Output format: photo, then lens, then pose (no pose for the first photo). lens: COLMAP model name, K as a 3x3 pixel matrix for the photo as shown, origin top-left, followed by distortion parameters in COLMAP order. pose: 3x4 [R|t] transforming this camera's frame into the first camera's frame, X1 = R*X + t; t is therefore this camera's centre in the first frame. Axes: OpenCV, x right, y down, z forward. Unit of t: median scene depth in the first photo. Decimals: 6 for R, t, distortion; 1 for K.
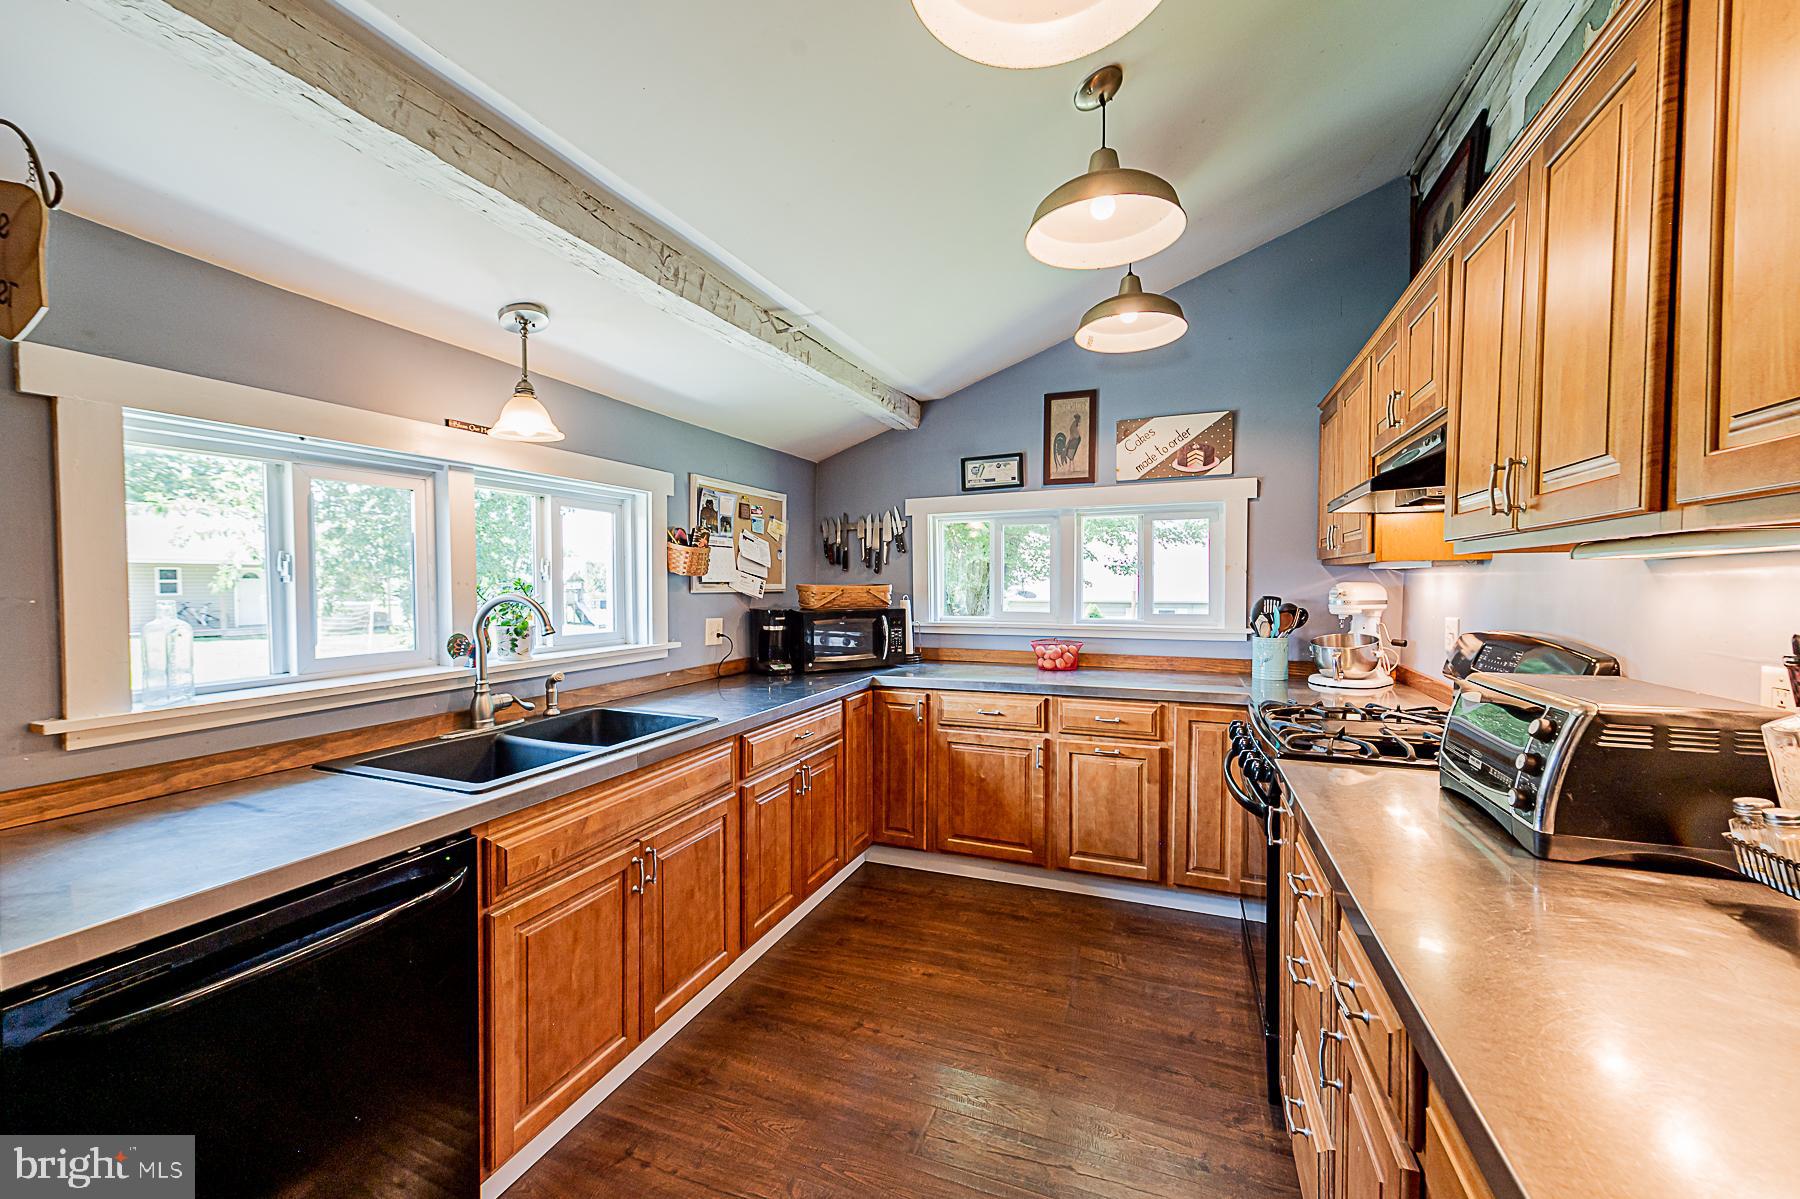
lens RADIAL K [[704.1, 0, 904.7], [0, 704.1, 599.9], [0, 0, 1]] dist [0.009920, -0.001034]
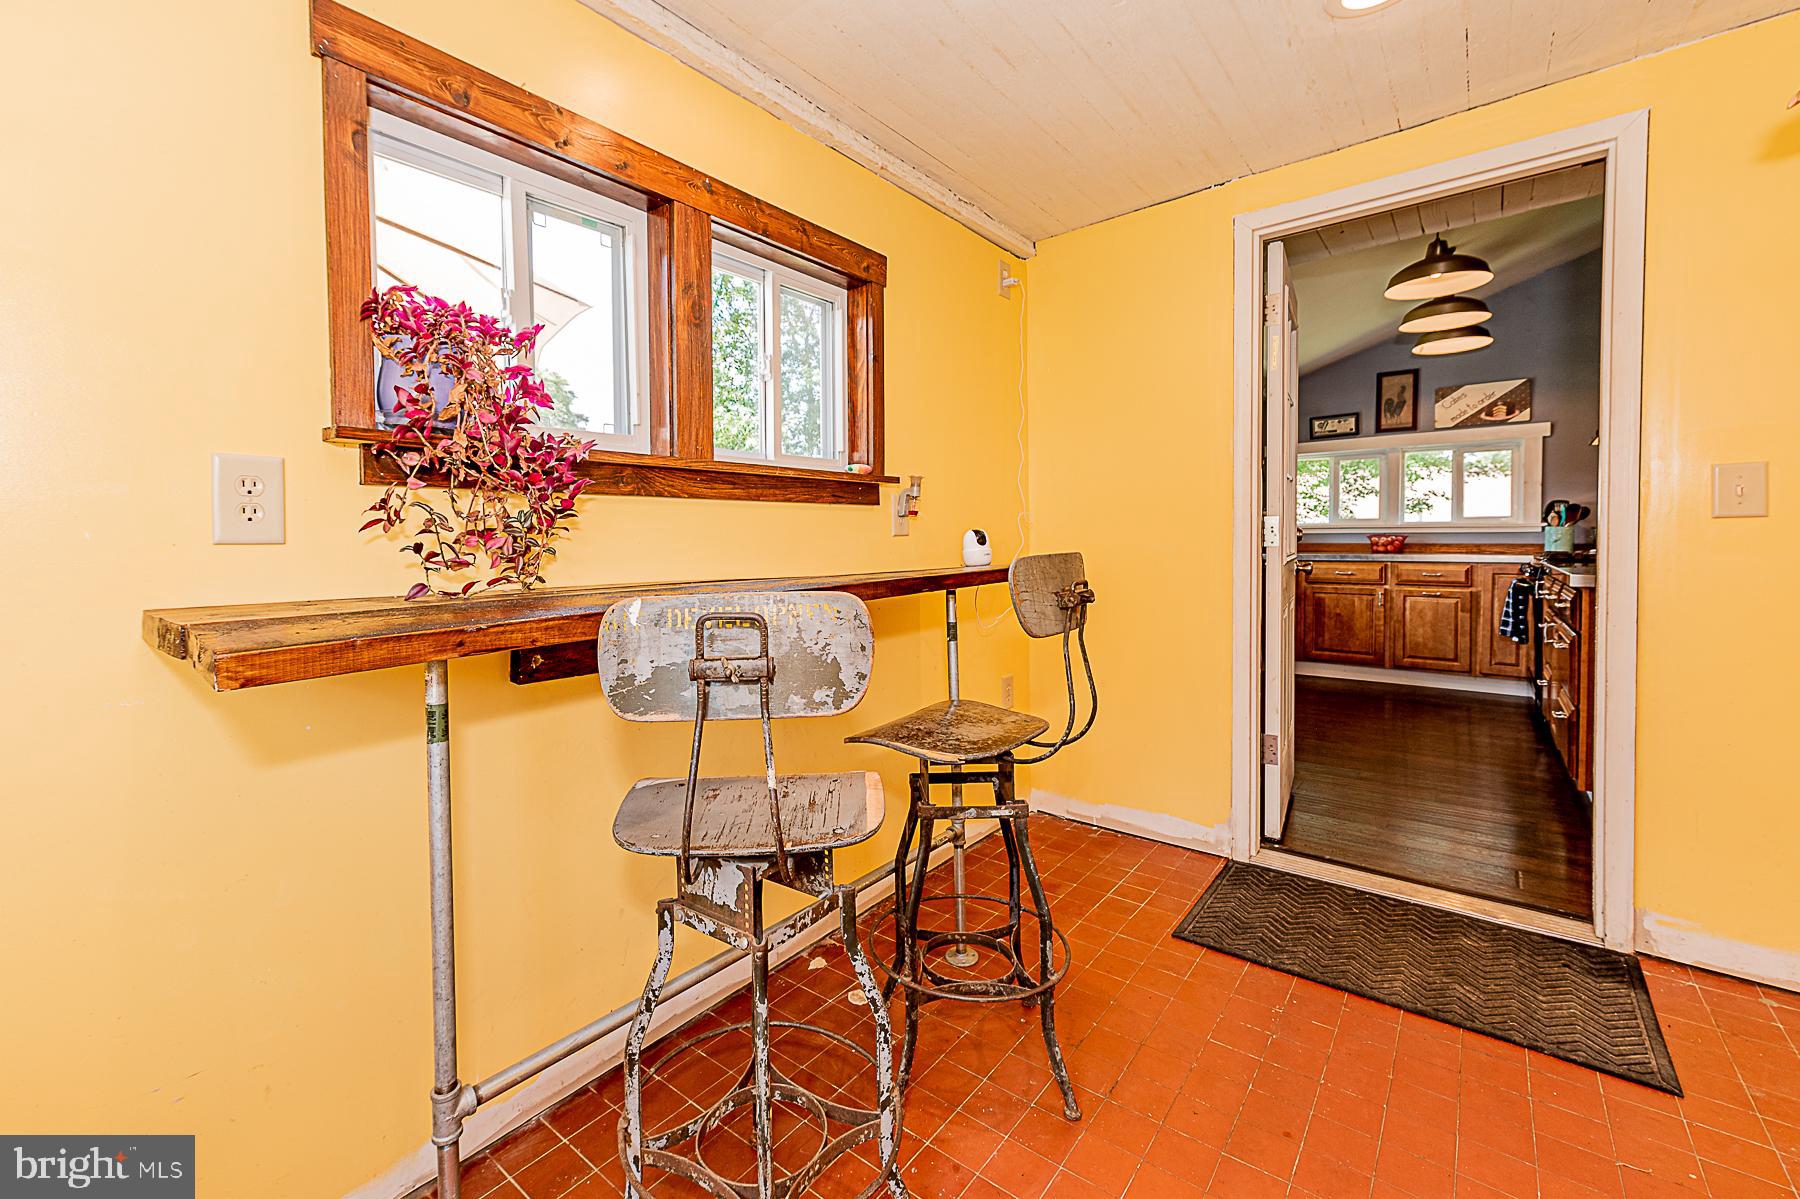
lens RADIAL K [[704.1, 0, 878.9], [0, 704.1, 549.4], [0, 0, 1]] dist [0.009920, -0.001034]
pose [[0.945079, 0.005028, -0.326804, -0.383011], [-0.004810, 0.999987, 0.001476, 0.110060], [0.326807, 0.000176, 0.945091, -0.961885]]
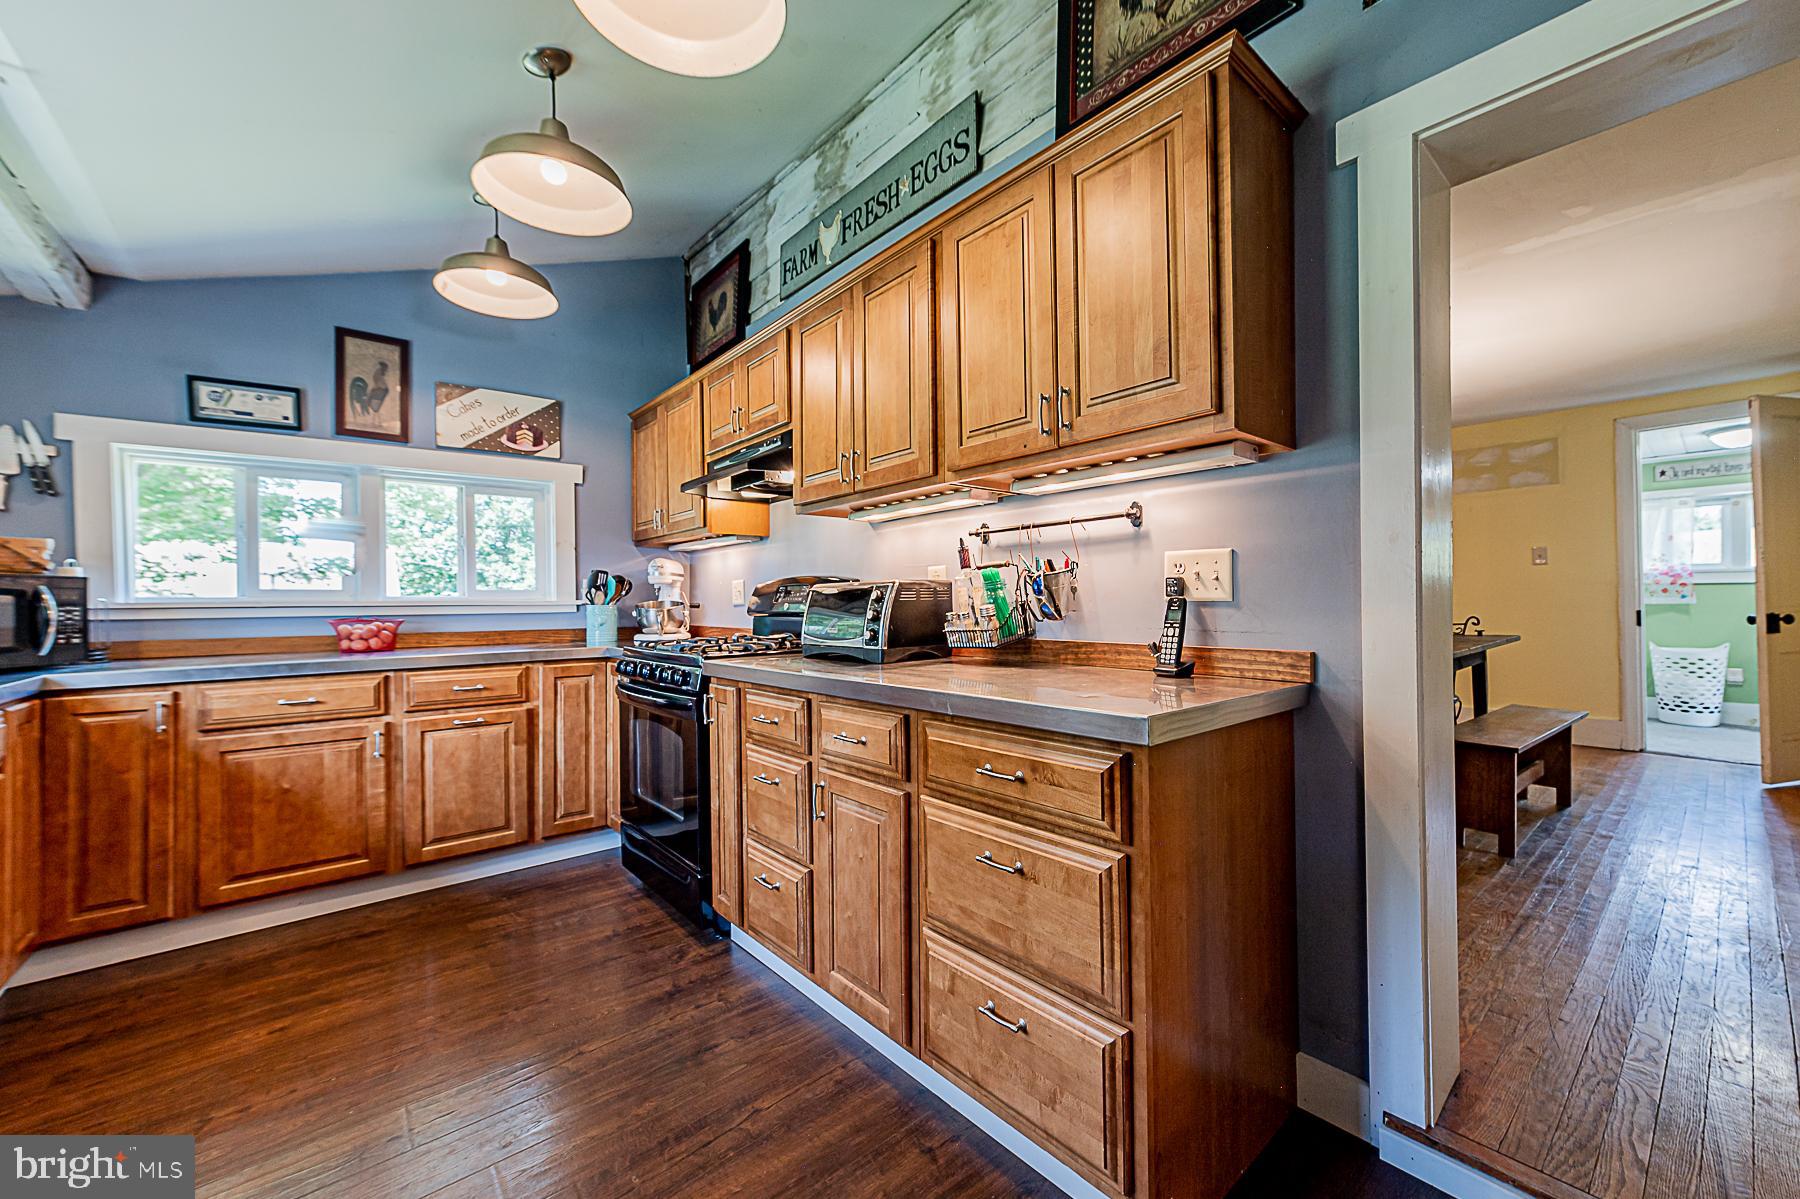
lens RADIAL K [[704.1, 0, 905.2], [0, 704.1, 600.1], [0, 0, 1]] dist [0.009920, -0.001034]
pose [[0.481023, 0.002638, 0.876704, -0.256542], [0.033909, 0.999191, -0.021612, 0.088874], [-0.876052, 0.040124, 0.480545, 0.021092]]
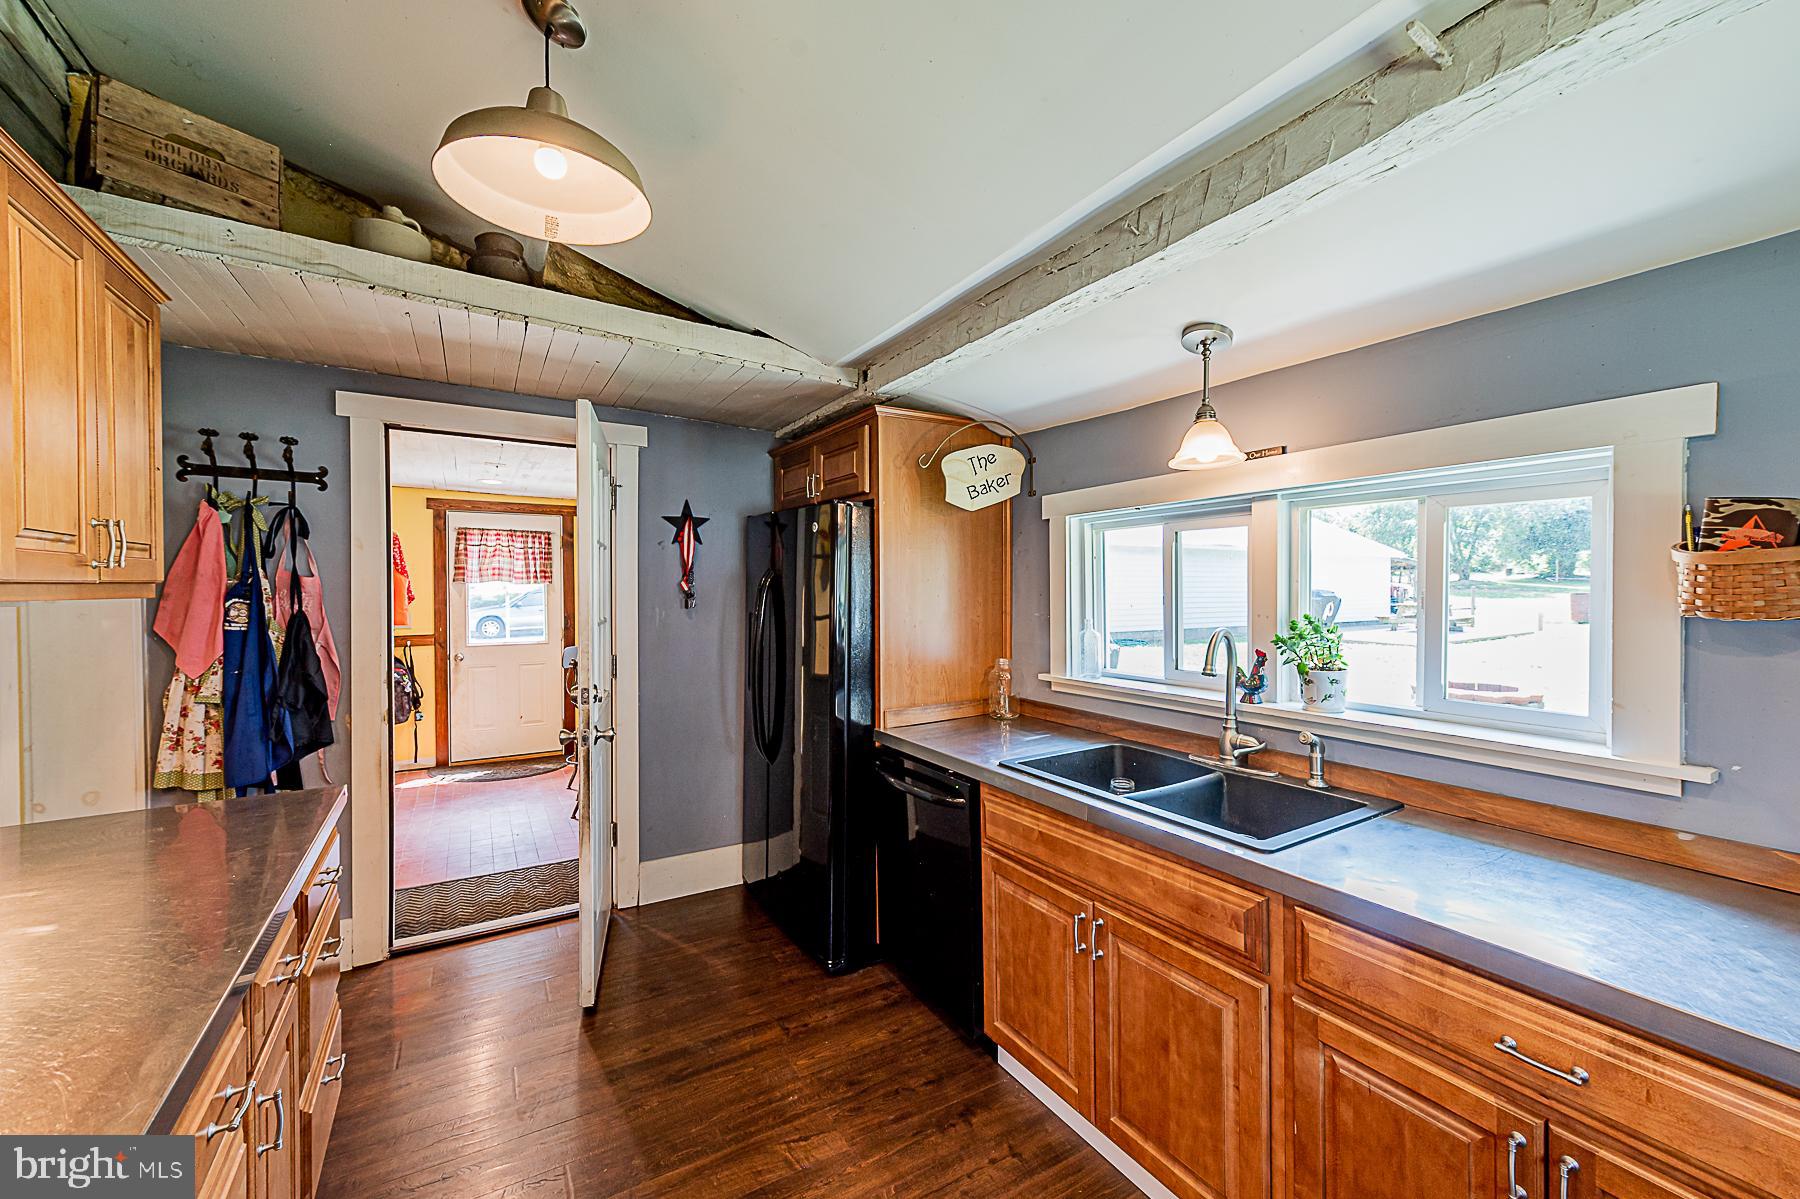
lens RADIAL K [[704.1, 0, 885.9], [0, 704.1, 593.2], [0, 0, 1]] dist [0.009920, -0.001034]
pose [[-0.615762, 0.009879, -0.787871, 0.323149], [-0.016994, 0.999522, 0.025815, -0.050359], [0.787749, 0.029285, -0.615300, 0.854371]]
